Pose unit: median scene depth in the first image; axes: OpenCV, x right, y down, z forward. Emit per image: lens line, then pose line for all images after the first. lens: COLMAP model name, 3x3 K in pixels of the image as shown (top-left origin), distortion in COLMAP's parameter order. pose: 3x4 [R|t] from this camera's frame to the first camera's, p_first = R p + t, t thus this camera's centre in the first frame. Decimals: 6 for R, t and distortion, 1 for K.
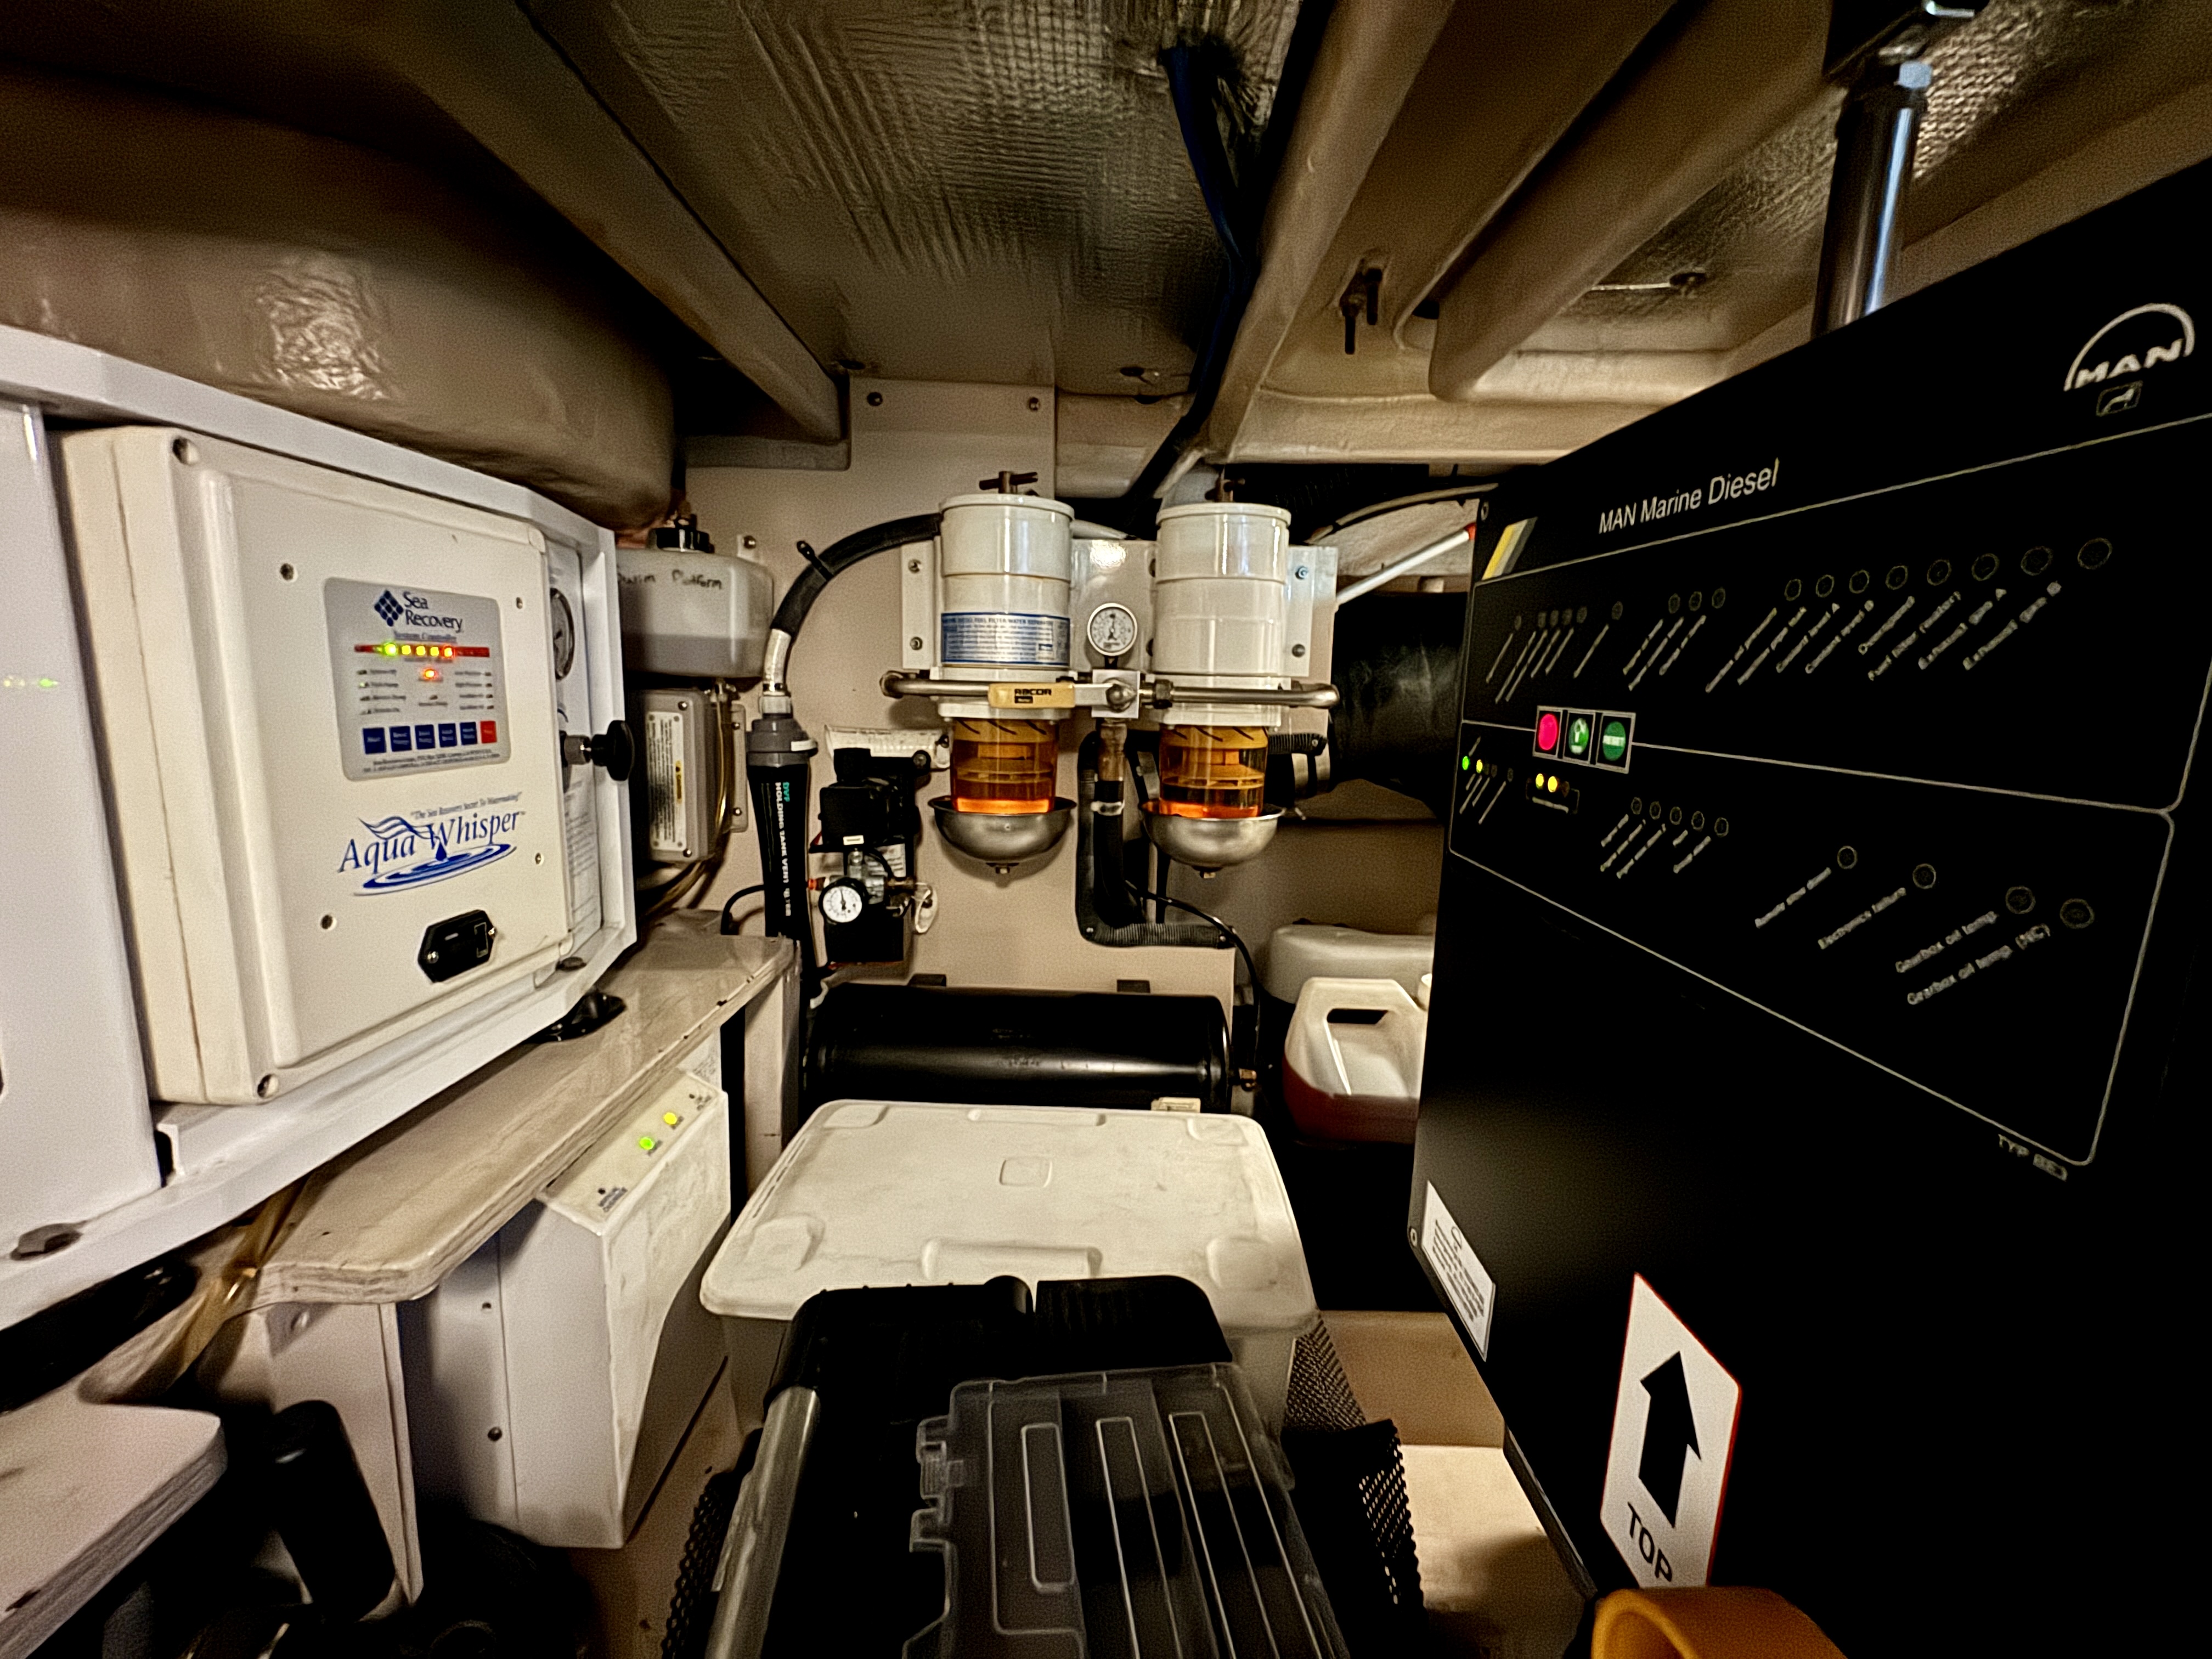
lens RADIAL K [[883.7, 0, 1113.5], [0, 883.7, 829.9], [0, 0, 1]] dist [-0.011548, 0.003126]
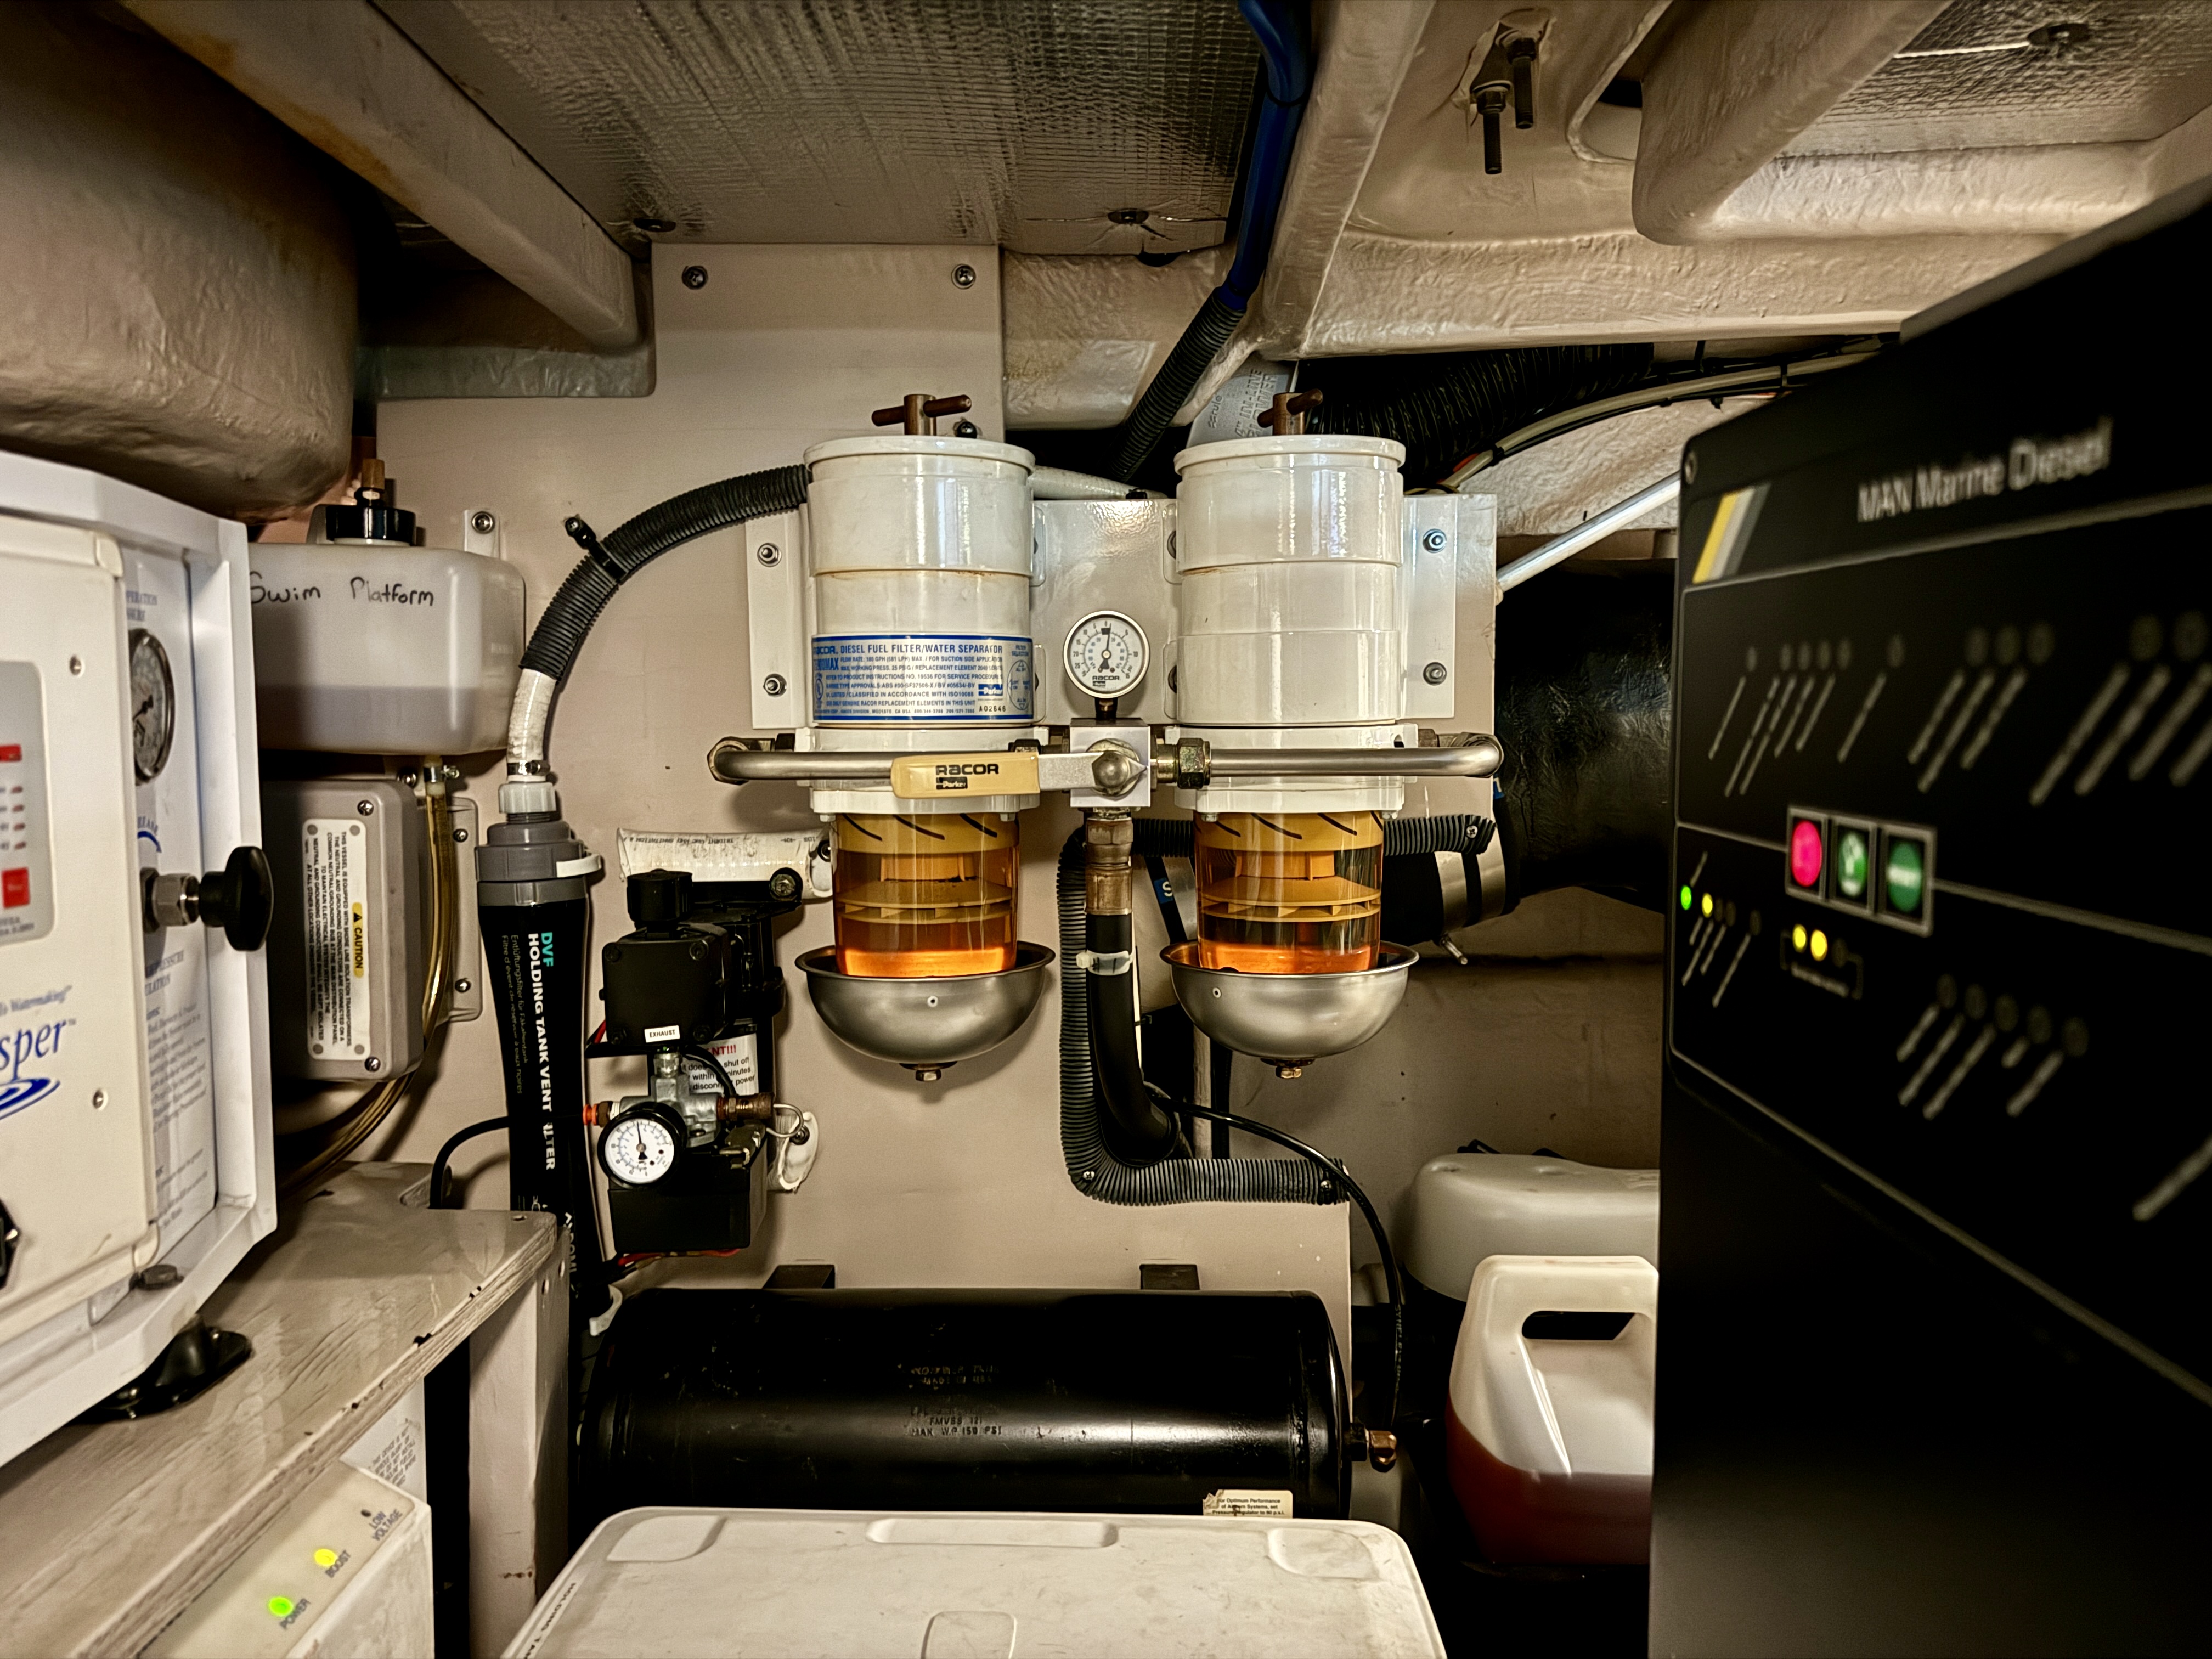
lens RADIAL K [[1573.7, 0, 1111.4], [0, 1573.7, 832.8], [0, 0, 1]] dist [0.027566, -0.039886]
pose [[0.999147, -0.033316, -0.024381, 0.026081], [0.031013, 0.995510, -0.089435, -0.018532], [0.027251, 0.088603, 0.995694, -0.017562]]
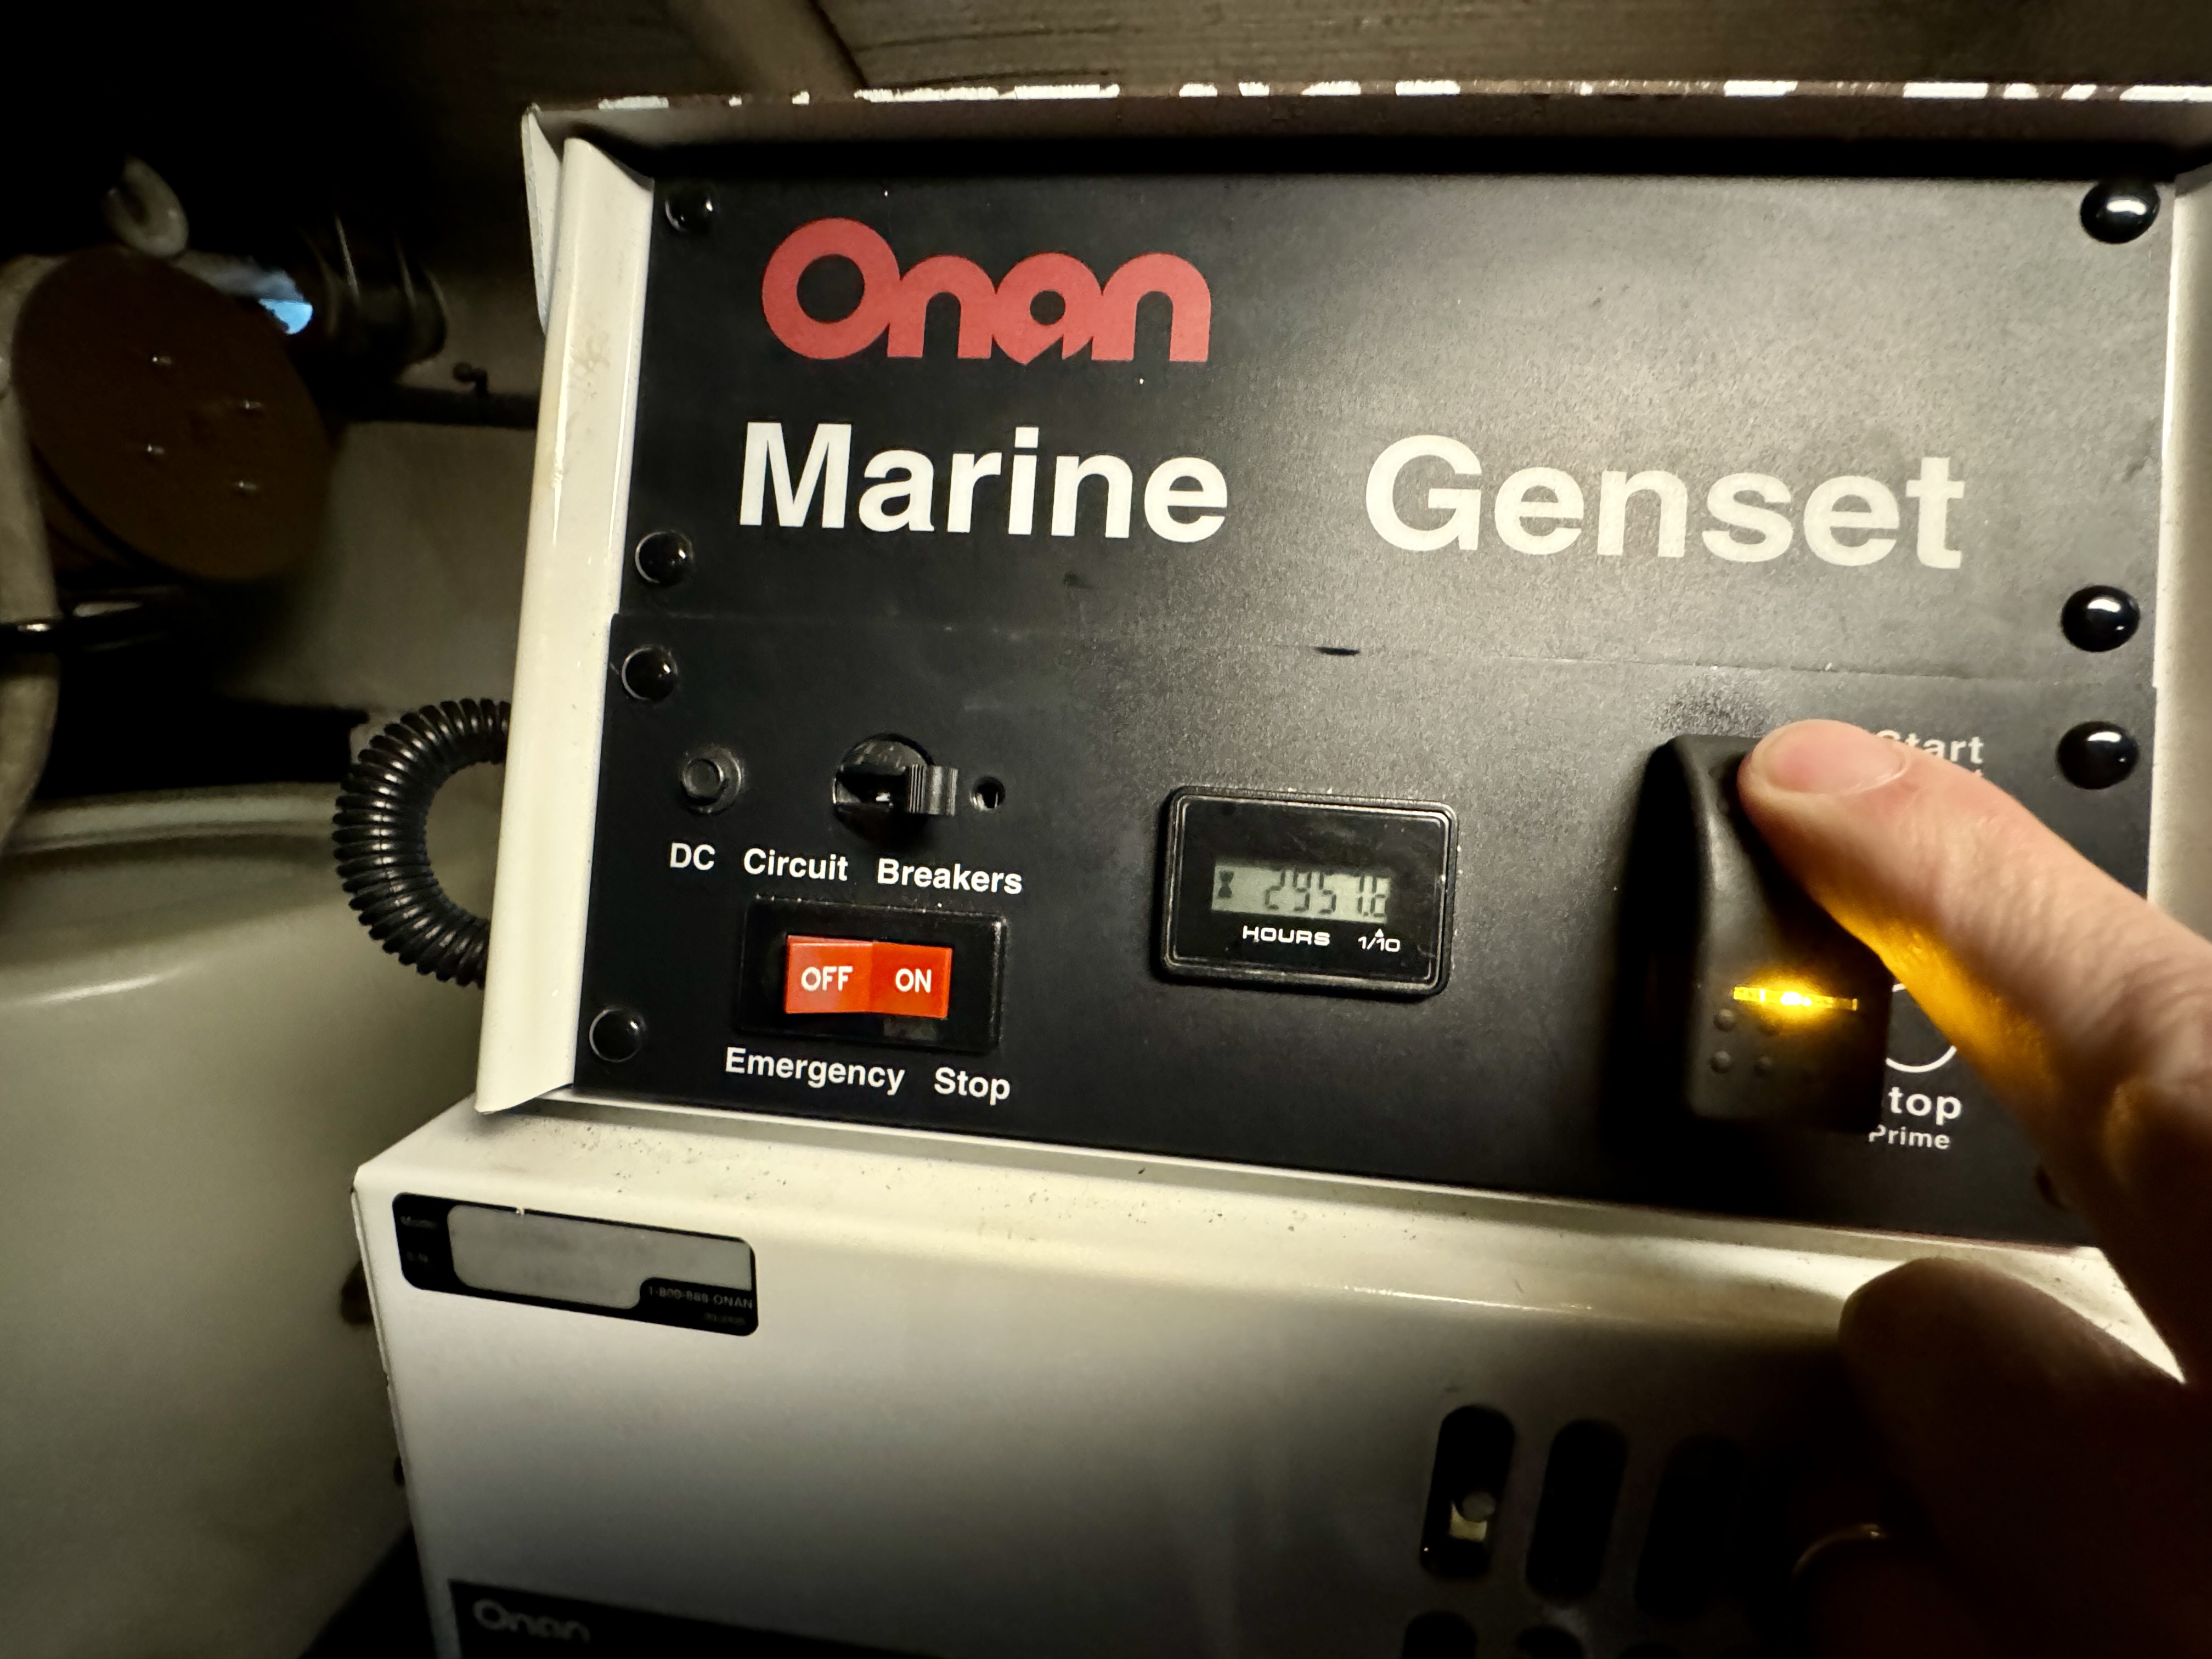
lens RADIAL K [[883.7, 0, 1105.8], [0, 883.7, 828.9], [0, 0, 1]] dist [-0.011548, 0.003126]
pose [[0.101854, -0.005530, 0.994784, 0.151611], [0.103517, 0.994615, -0.005070, -0.101161], [-0.989399, 0.103493, 0.101878, 0.341150]]
